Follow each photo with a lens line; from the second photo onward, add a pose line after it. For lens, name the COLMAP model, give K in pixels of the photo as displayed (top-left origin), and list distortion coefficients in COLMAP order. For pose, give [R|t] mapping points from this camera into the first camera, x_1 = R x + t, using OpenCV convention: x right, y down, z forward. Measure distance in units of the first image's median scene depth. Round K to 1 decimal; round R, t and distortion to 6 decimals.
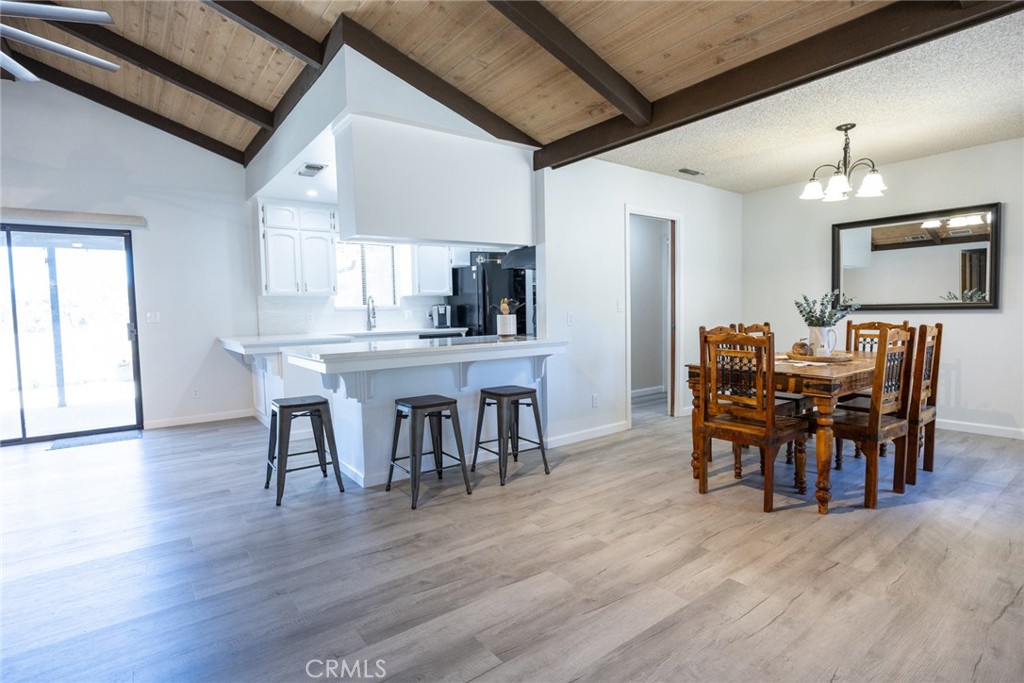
lens RADIAL K [[510.4, 0, 510.8], [0, 510.4, 339.4], [0, 0, 1]] dist [-0.019171, 0.003746]
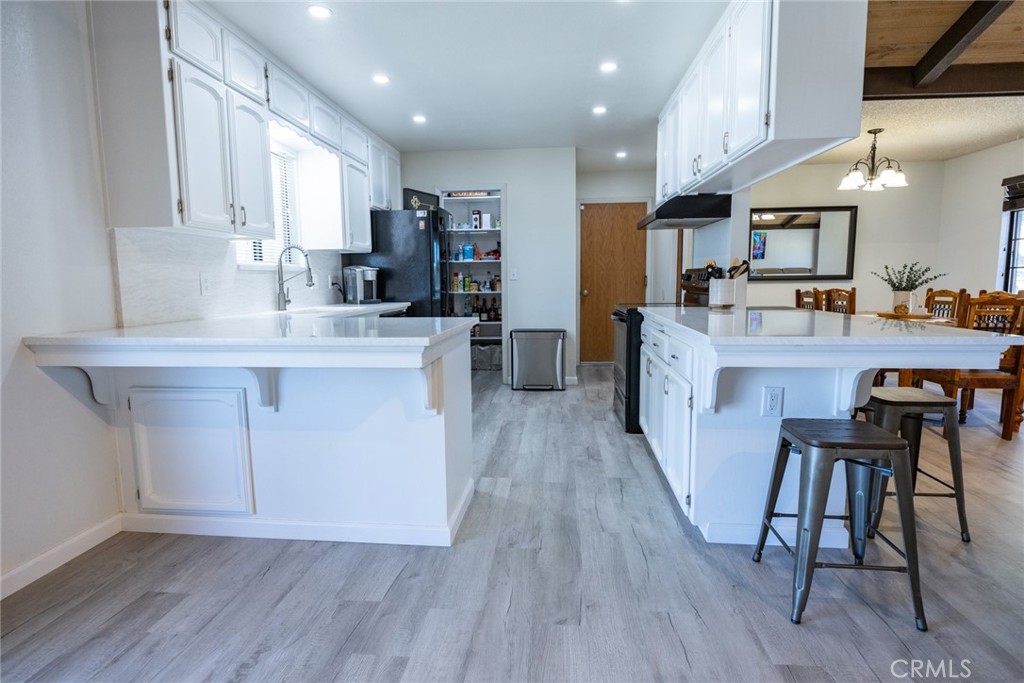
lens RADIAL K [[525.9, 0, 510.6], [0, 525.9, 340.2], [0, 0, 1]] dist [-0.010582, 0.000914]
pose [[0.673516, -0.071309, 0.735725, -0.832458], [0.036816, 0.997337, 0.062962, -0.018158], [-0.738255, -0.015319, 0.674348, 0.706692]]
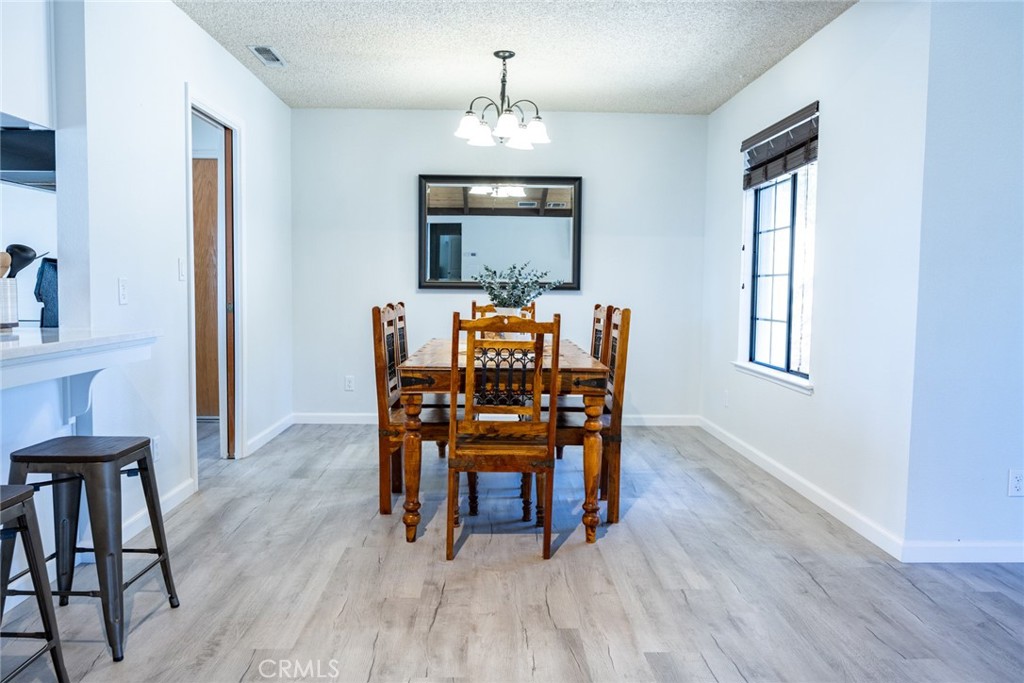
lens RADIAL K [[773.7, 0, 511.9], [0, 773.7, 338.1], [0, 0, 1]] dist [-0.003050, -0.002715]
pose [[0.578996, -0.027166, 0.814878, -0.291425], [0.020239, 0.999616, 0.018944, -0.001108], [-0.815079, 0.005524, 0.579324, 0.263997]]
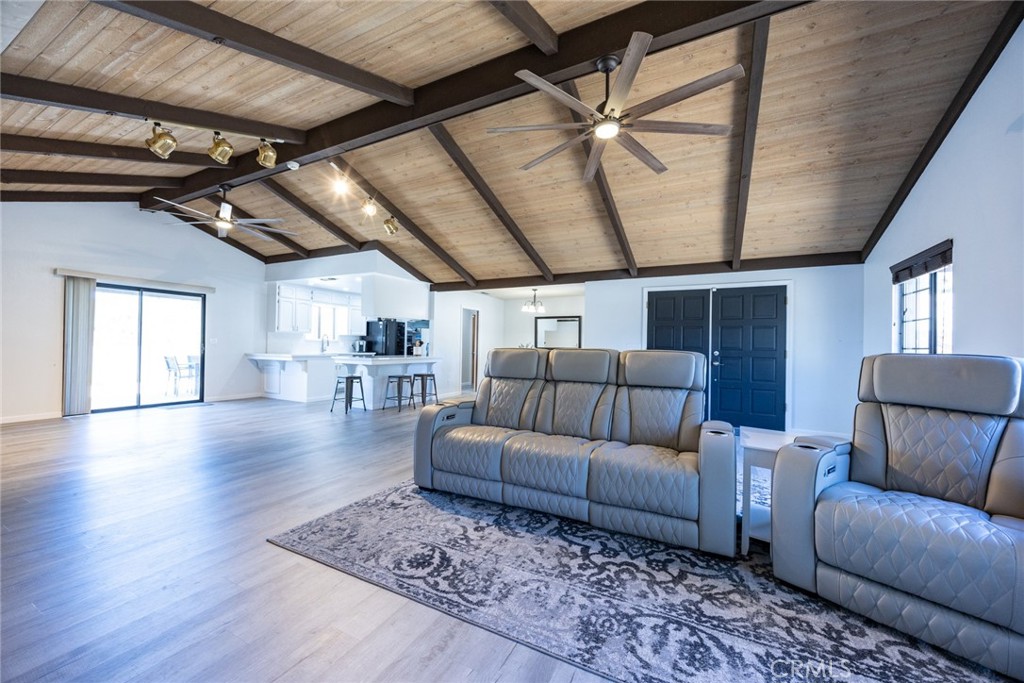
lens RADIAL K [[396.0, 0, 510.6], [0, 396.0, 340.4], [0, 0, 1]] dist [-0.000421, -0.001968]
pose [[0.905359, 0.041377, 0.422627, -0.423906], [-0.011491, 0.997264, -0.073019, 0.058210], [-0.424492, 0.061252, 0.903357, -0.967070]]
